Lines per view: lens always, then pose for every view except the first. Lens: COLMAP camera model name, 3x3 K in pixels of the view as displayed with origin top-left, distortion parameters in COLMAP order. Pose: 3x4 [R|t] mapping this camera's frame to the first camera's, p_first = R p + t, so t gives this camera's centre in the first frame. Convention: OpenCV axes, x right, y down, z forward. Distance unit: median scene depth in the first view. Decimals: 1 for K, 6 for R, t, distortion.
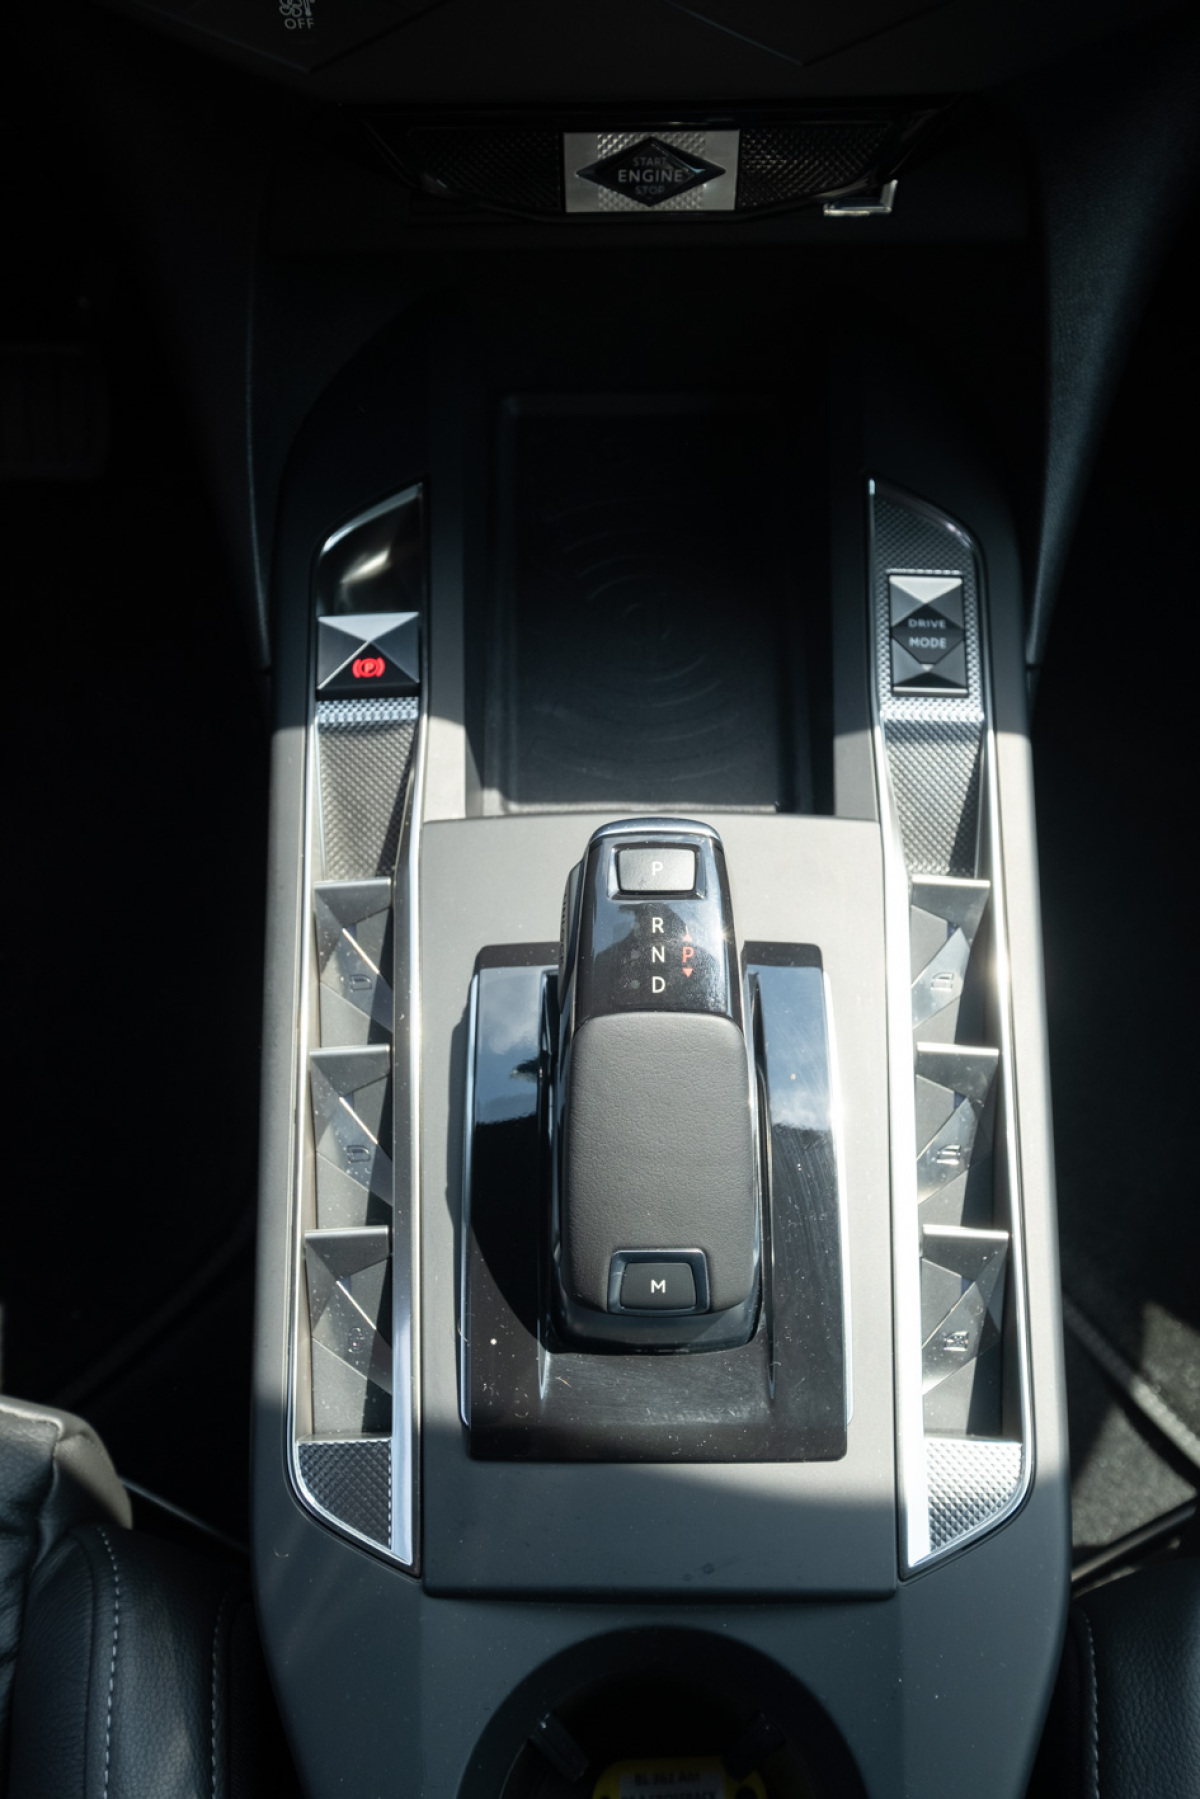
lens RADIAL K [[1637.5, 0, 602.0], [0, 1637.5, 962.7], [0, 0, 1]] dist [-0.003985, 0.016935]
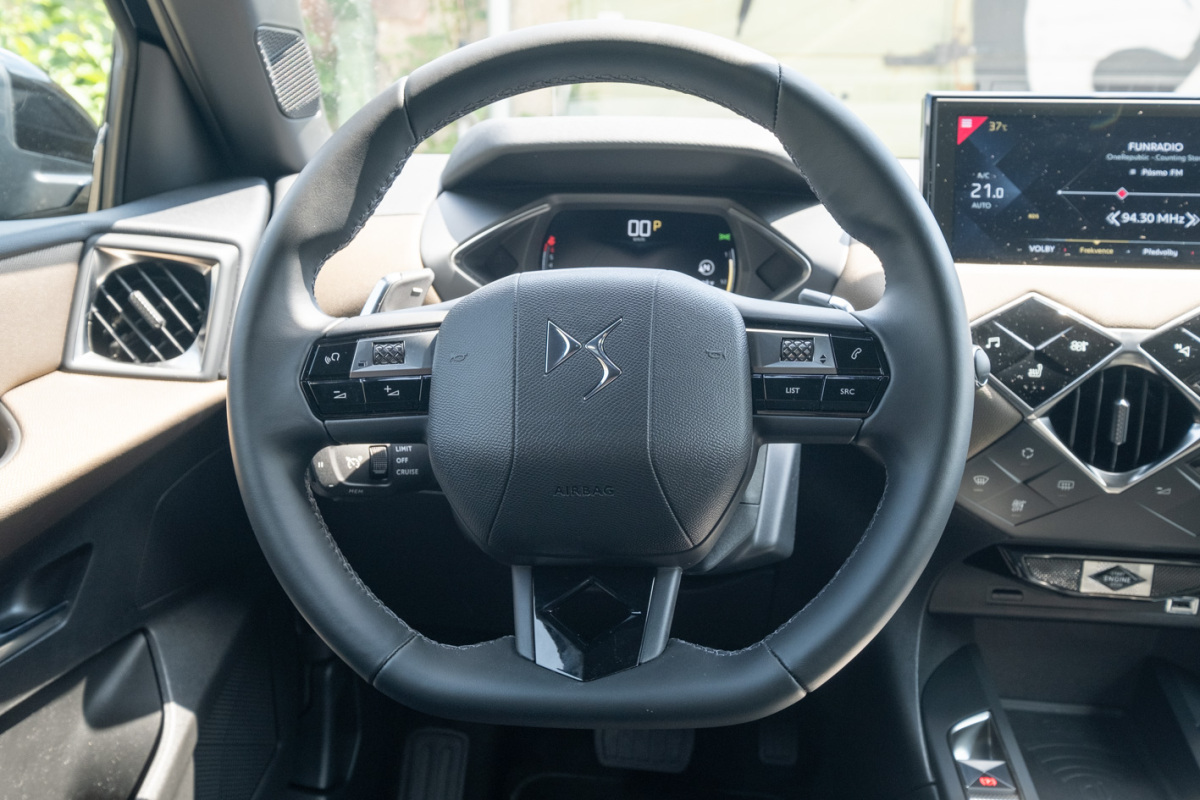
lens RADIAL K [[1092.3, 0, 603.0], [0, 1092.3, 390.0], [0, 0, 1]] dist [-0.003985, 0.016935]
pose [[0.993015, 0.046991, -0.108225, -0.612876], [-0.110551, 0.691042, -0.714311, 0.654689], [0.041222, 0.721286, 0.691410, -0.470904]]
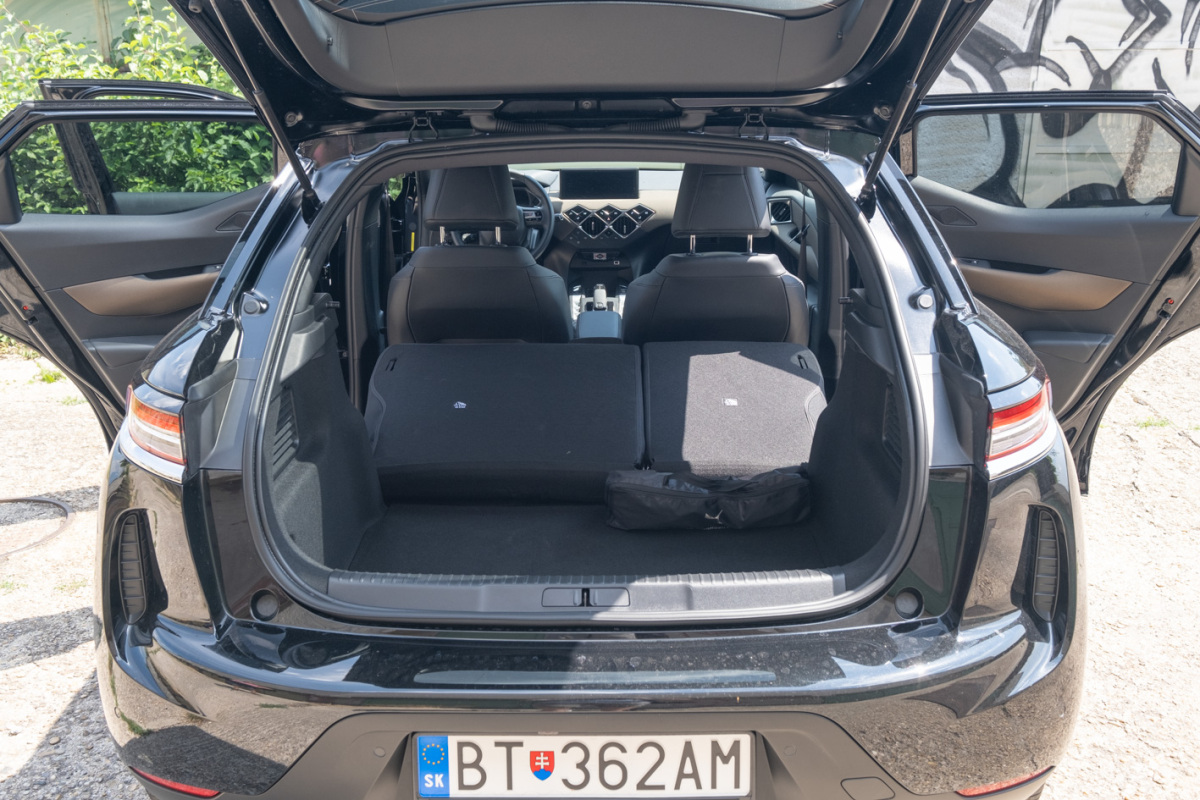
lens RADIAL K [[1083.8, 0, 600.0], [0, 1083.8, 400.0], [0, 0, 1]] dist [-0.003811, -0.004729]
pose [[0.999963, -0.003086, -0.008055, 0.103615], [-0.002829, 0.764816, -0.644242, 6.631775], [0.008148, 0.644241, 0.764779, -5.483542]]
